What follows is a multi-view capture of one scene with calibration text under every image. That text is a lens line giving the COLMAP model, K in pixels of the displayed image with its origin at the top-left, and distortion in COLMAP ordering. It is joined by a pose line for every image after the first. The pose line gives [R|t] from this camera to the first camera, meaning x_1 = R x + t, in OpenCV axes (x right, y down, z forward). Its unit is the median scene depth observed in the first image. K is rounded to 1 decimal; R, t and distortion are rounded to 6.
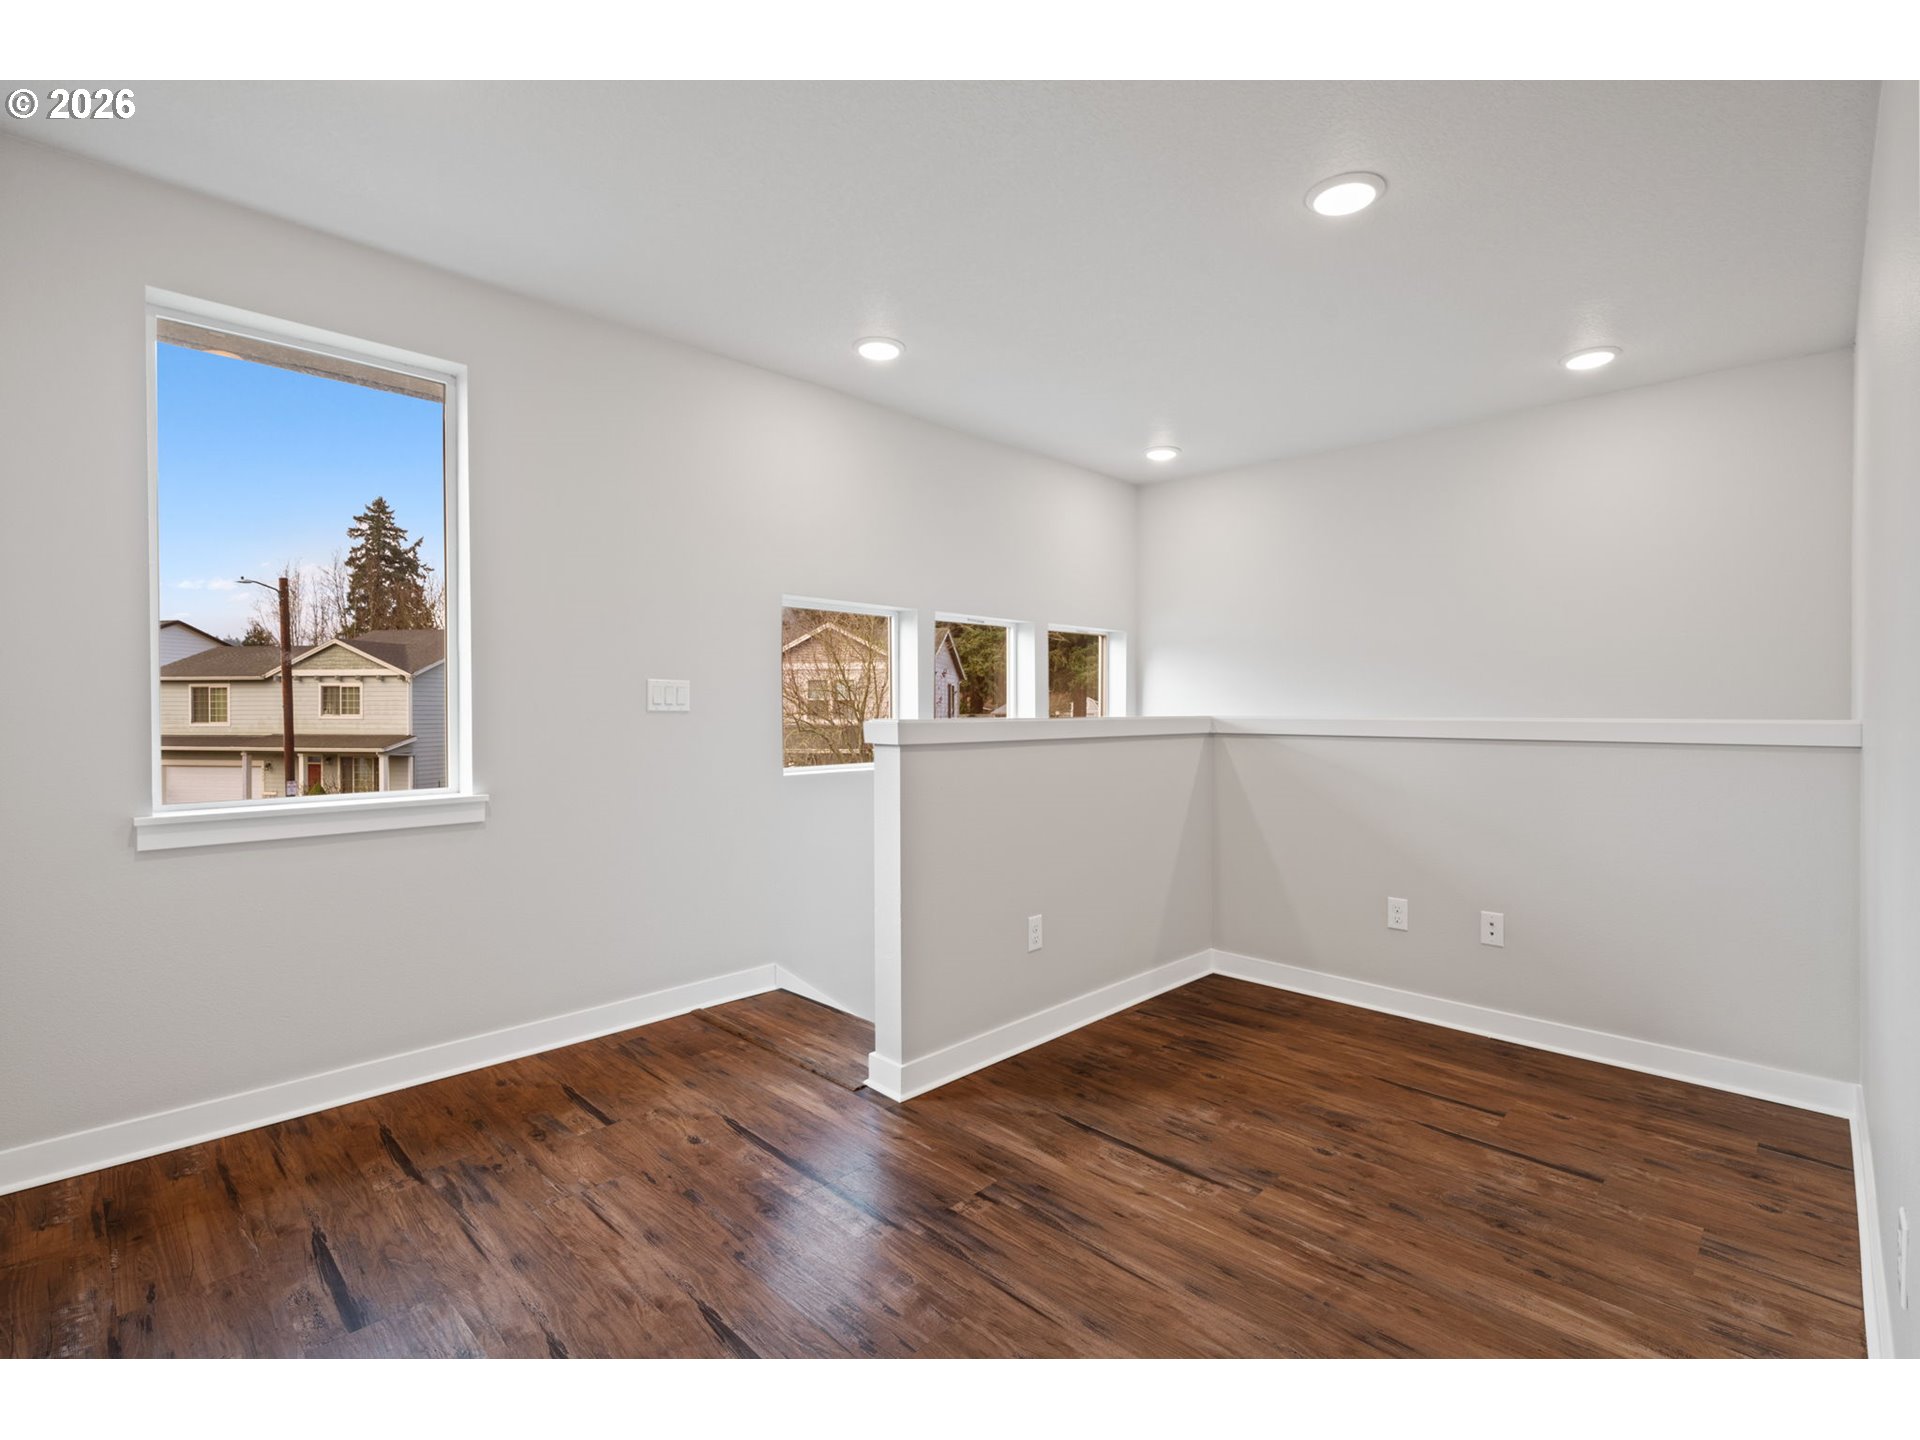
lens RADIAL K [[896.0, 0, 964.9], [0, 896.0, 713.3], [0, 0, 1]] dist [0.002476, -0.000447]
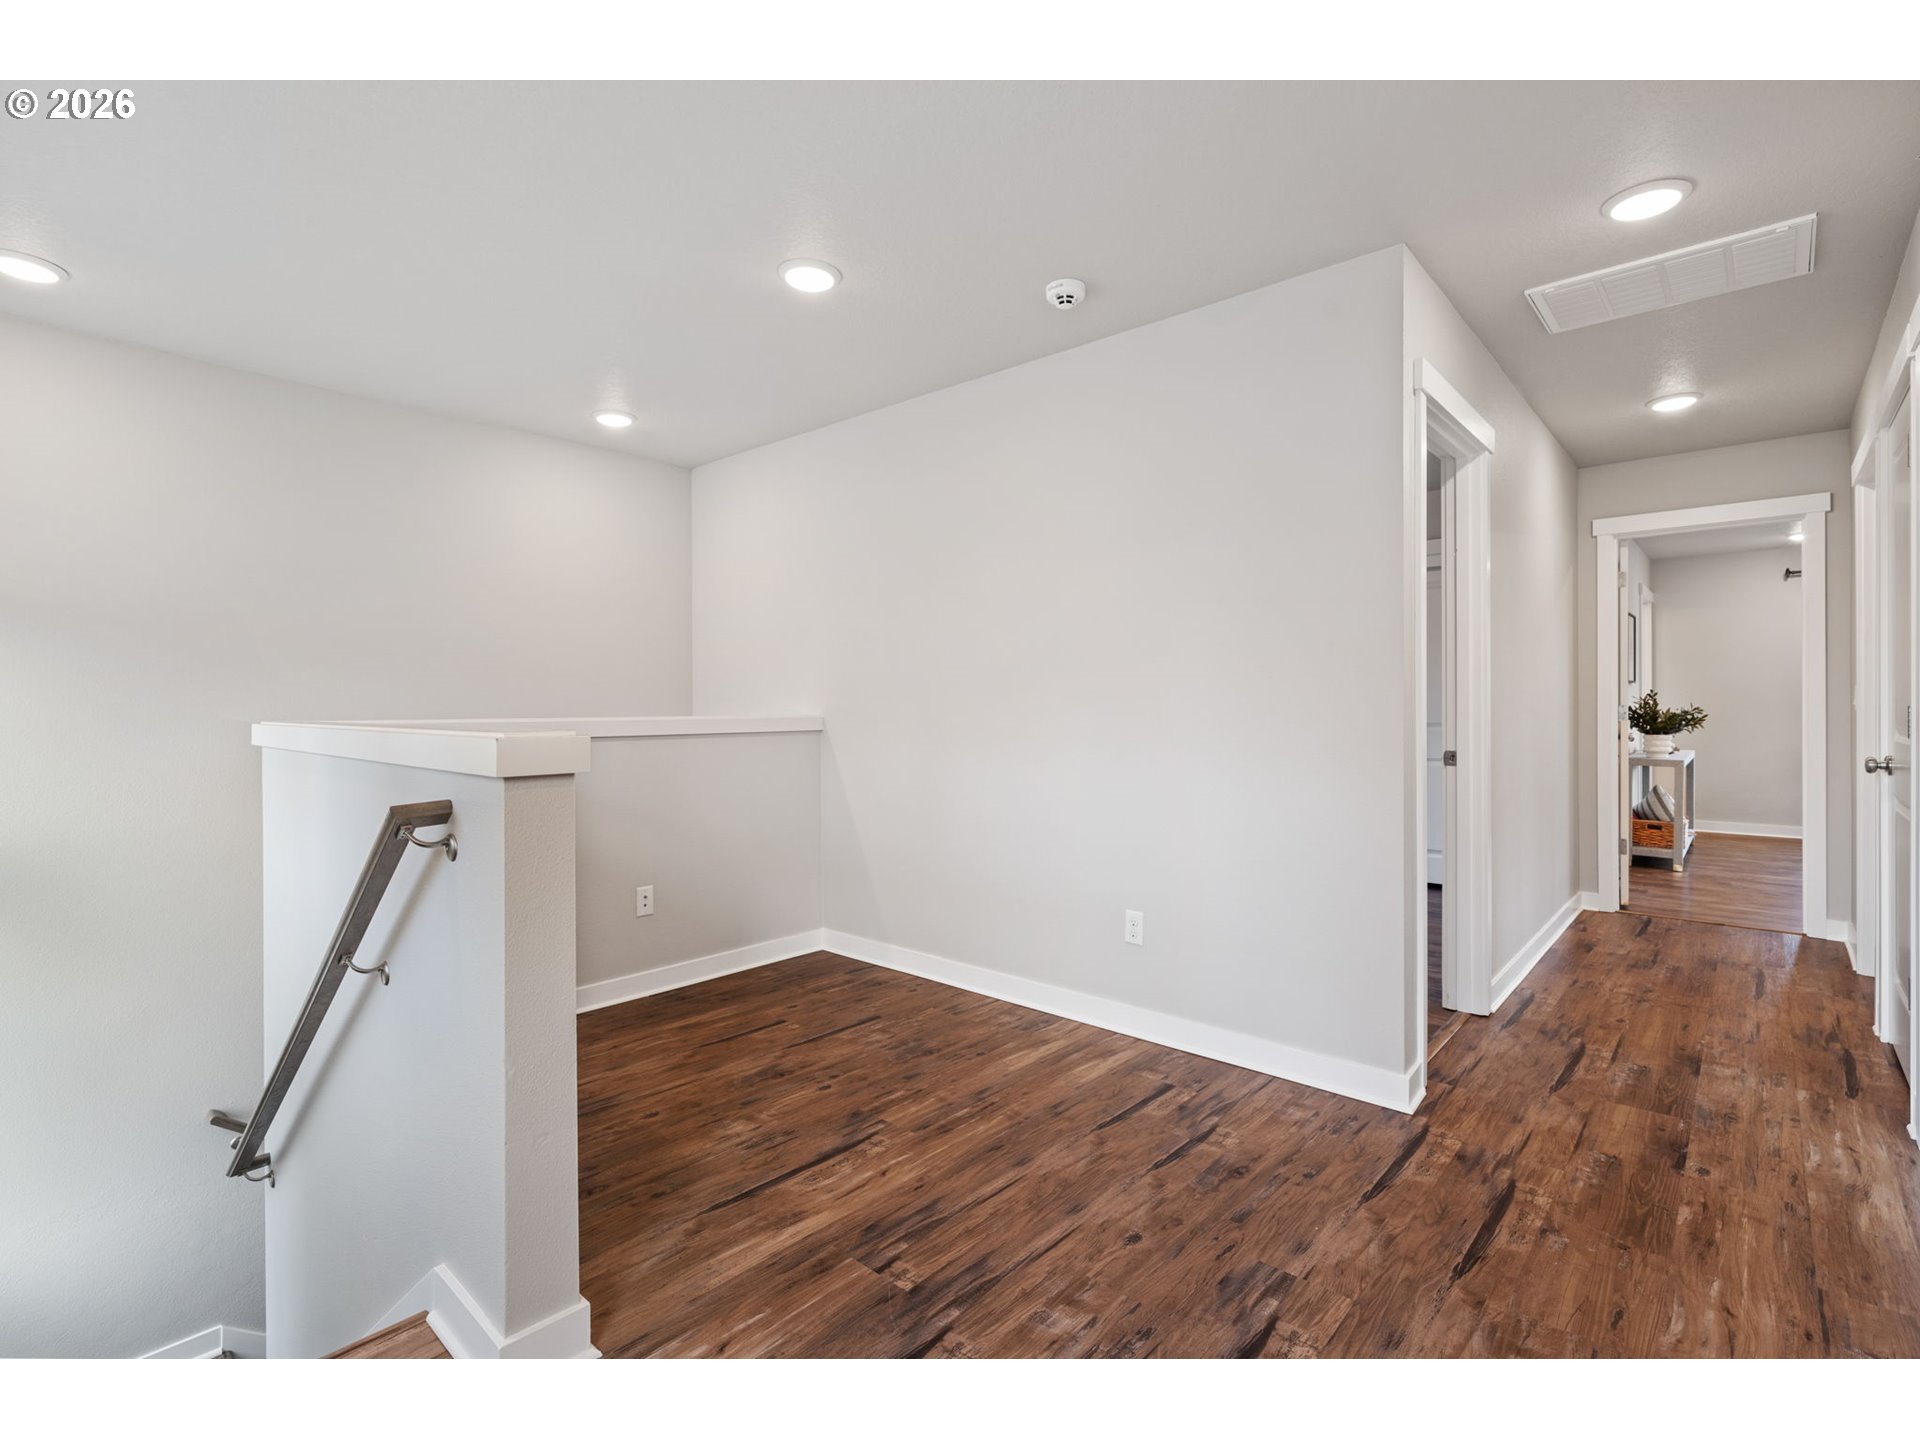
lens RADIAL K [[896.0, 0, 964.9], [0, 896.0, 713.3], [0, 0, 1]] dist [0.002476, -0.000447]
pose [[-0.044491, -0.009520, 0.998964, -0.795601], [0.011231, 0.999887, 0.010029, -0.009994], [-0.998947, 0.011665, -0.044379, 0.888340]]
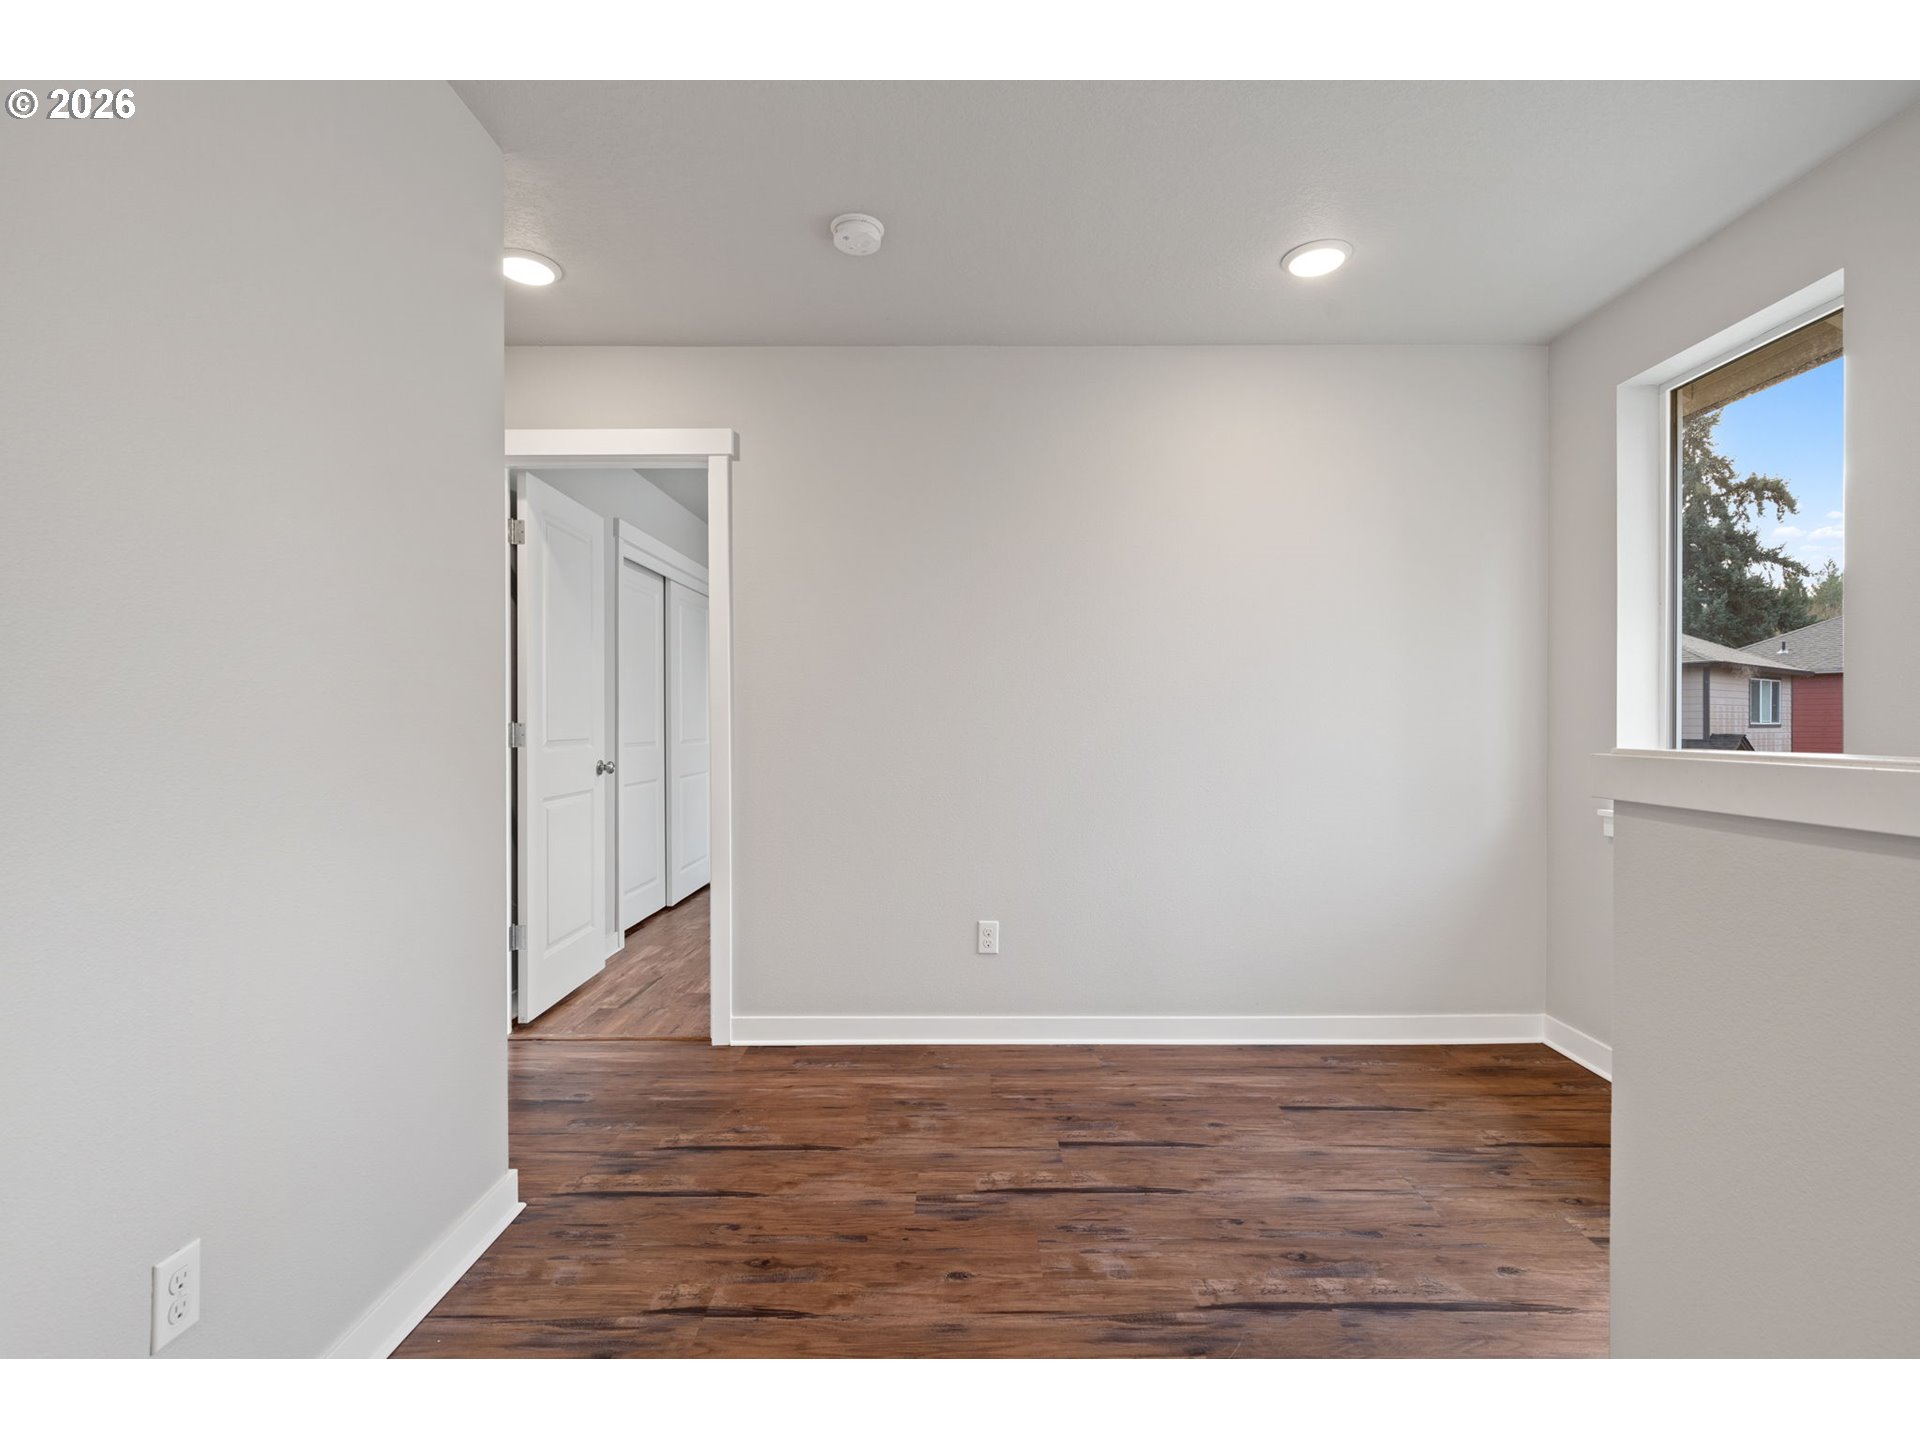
lens RADIAL K [[896.0, 0, 964.9], [0, 896.0, 713.3], [0, 0, 1]] dist [0.002476, -0.000447]
pose [[-0.717895, -0.005358, -0.696130, 0.631079], [-0.005932, 0.999981, -0.001578, -0.014514], [0.696126, 0.002997, -0.717914, 1.293296]]
